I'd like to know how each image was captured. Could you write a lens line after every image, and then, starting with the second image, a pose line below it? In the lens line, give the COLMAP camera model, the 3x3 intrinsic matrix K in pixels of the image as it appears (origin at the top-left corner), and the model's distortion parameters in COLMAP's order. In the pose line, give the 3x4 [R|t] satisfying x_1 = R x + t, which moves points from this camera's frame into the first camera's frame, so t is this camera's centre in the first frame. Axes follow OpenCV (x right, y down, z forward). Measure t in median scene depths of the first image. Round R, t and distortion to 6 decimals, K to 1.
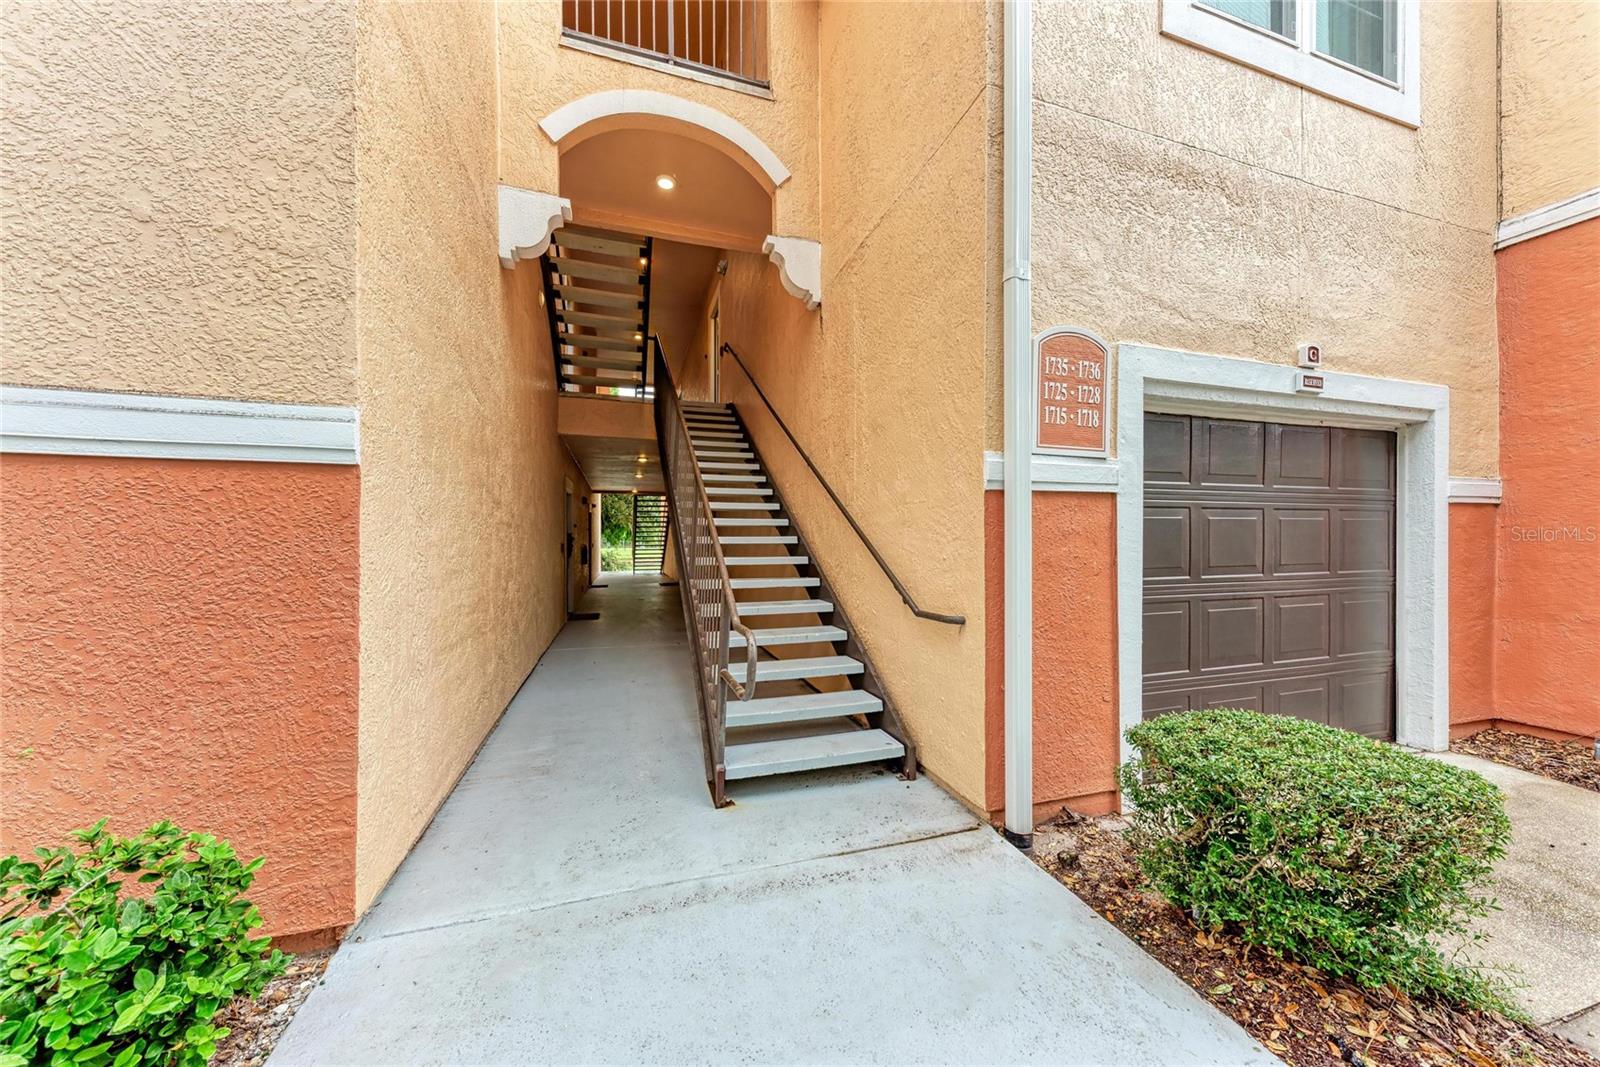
lens RADIAL K [[560.1, 0, 799.6], [0, 560.1, 539.5], [0, 0, 1]] dist [0.001447, -0.000207]
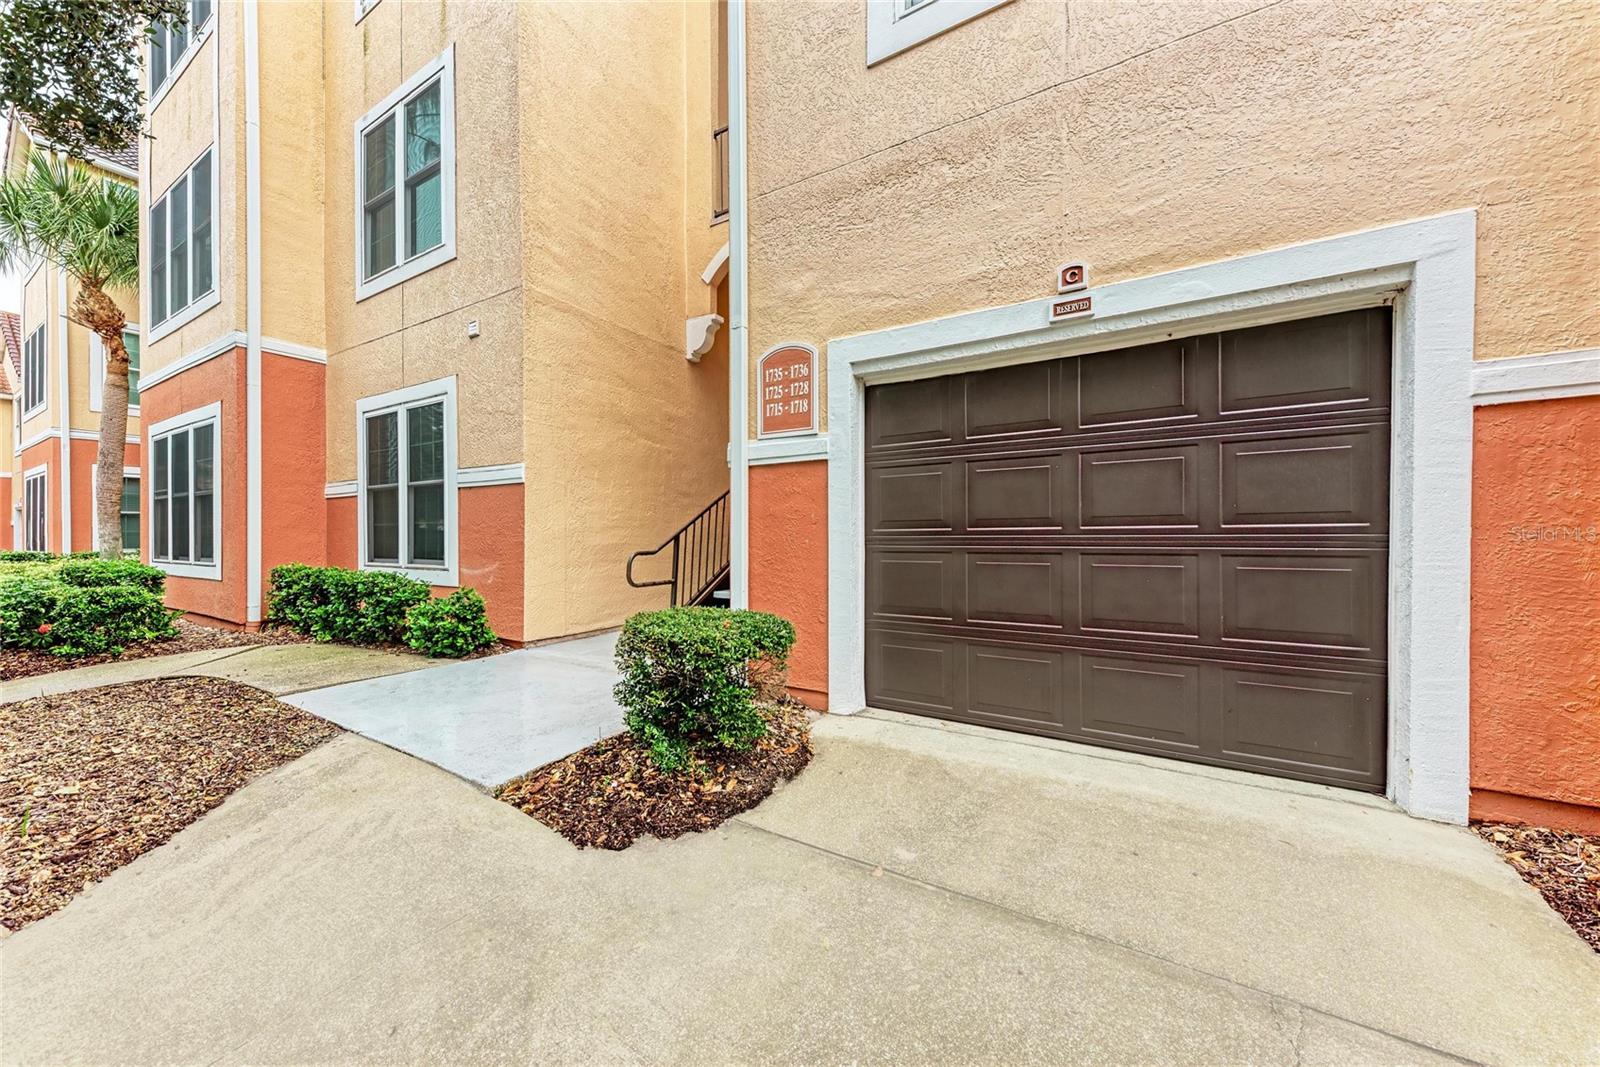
lens RADIAL K [[560.1, 0, 800.0], [0, 560.1, 530.7], [0, 0, 1]] dist [0.001447, -0.000207]
pose [[0.658079, -0.005889, -0.752926, 1.444981], [0.001862, 0.999979, -0.006194, 0.084702], [0.752947, 0.002674, 0.658076, 0.111793]]
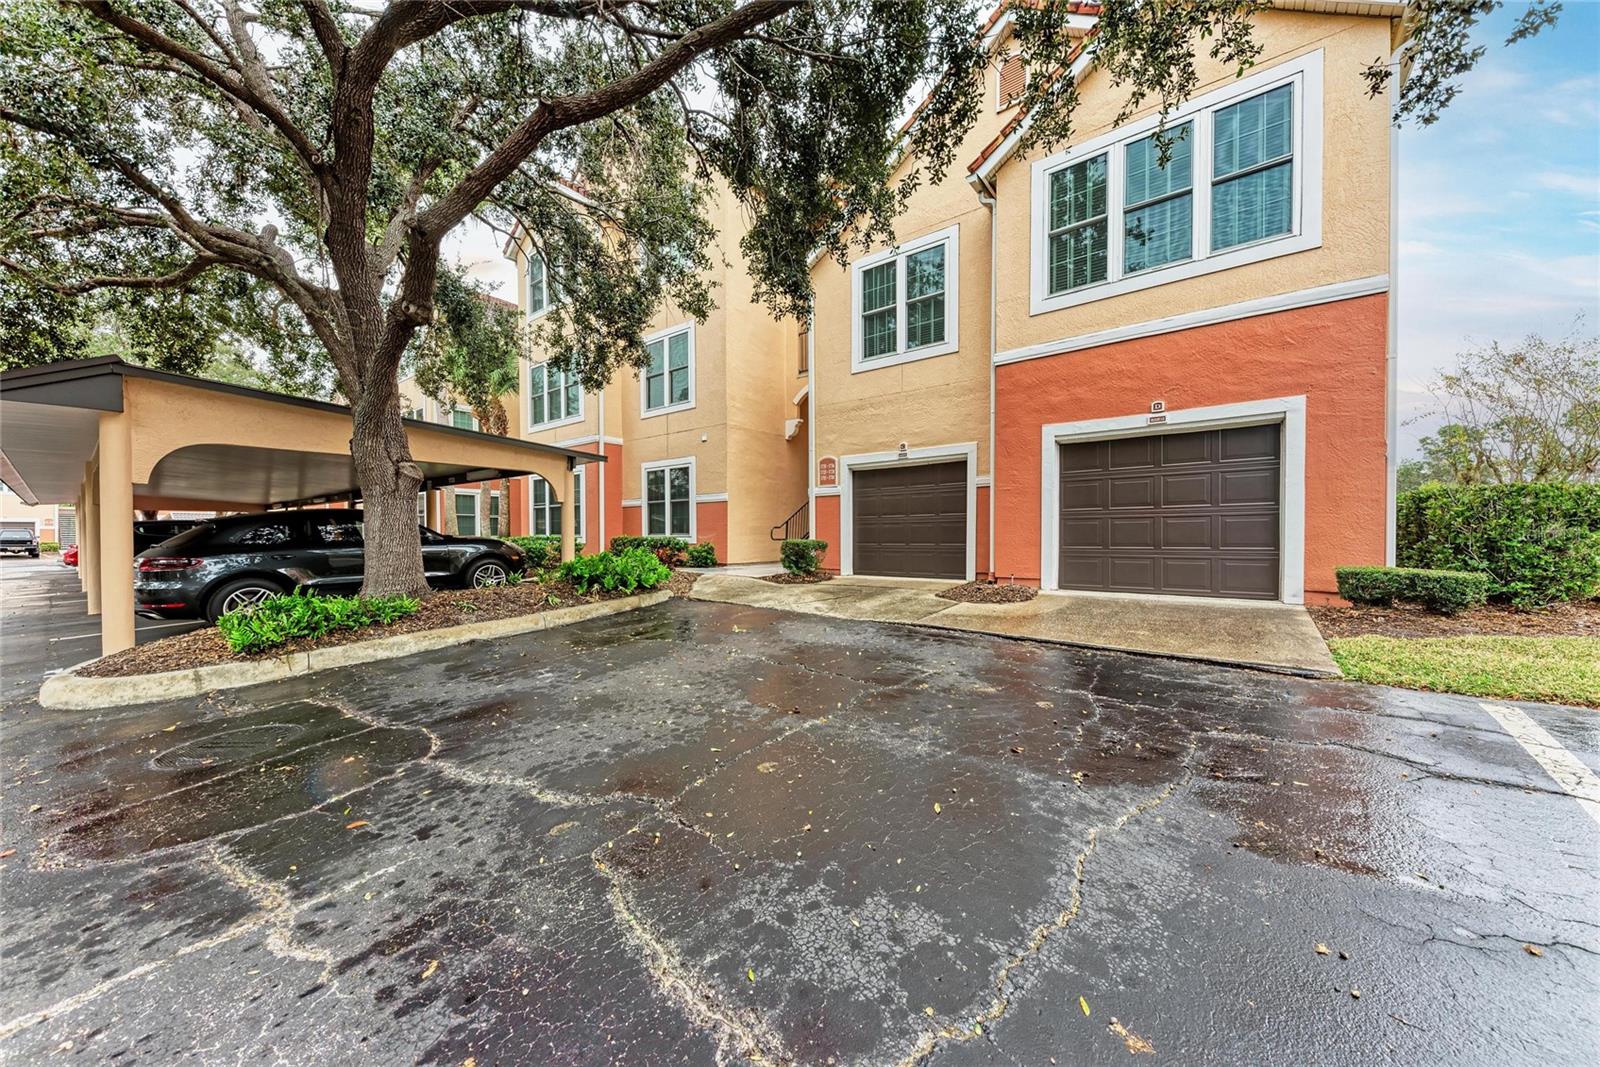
lens RADIAL K [[560.1, 0, 810.3], [0, 560.1, 540.5], [0, 0, 1]] dist [0.001447, -0.000207]
pose [[0.575643, 0.004420, -0.817689, 3.630147], [0.003557, 0.999962, 0.007909, 0.207427], [0.817693, -0.007461, 0.575606, -1.449419]]
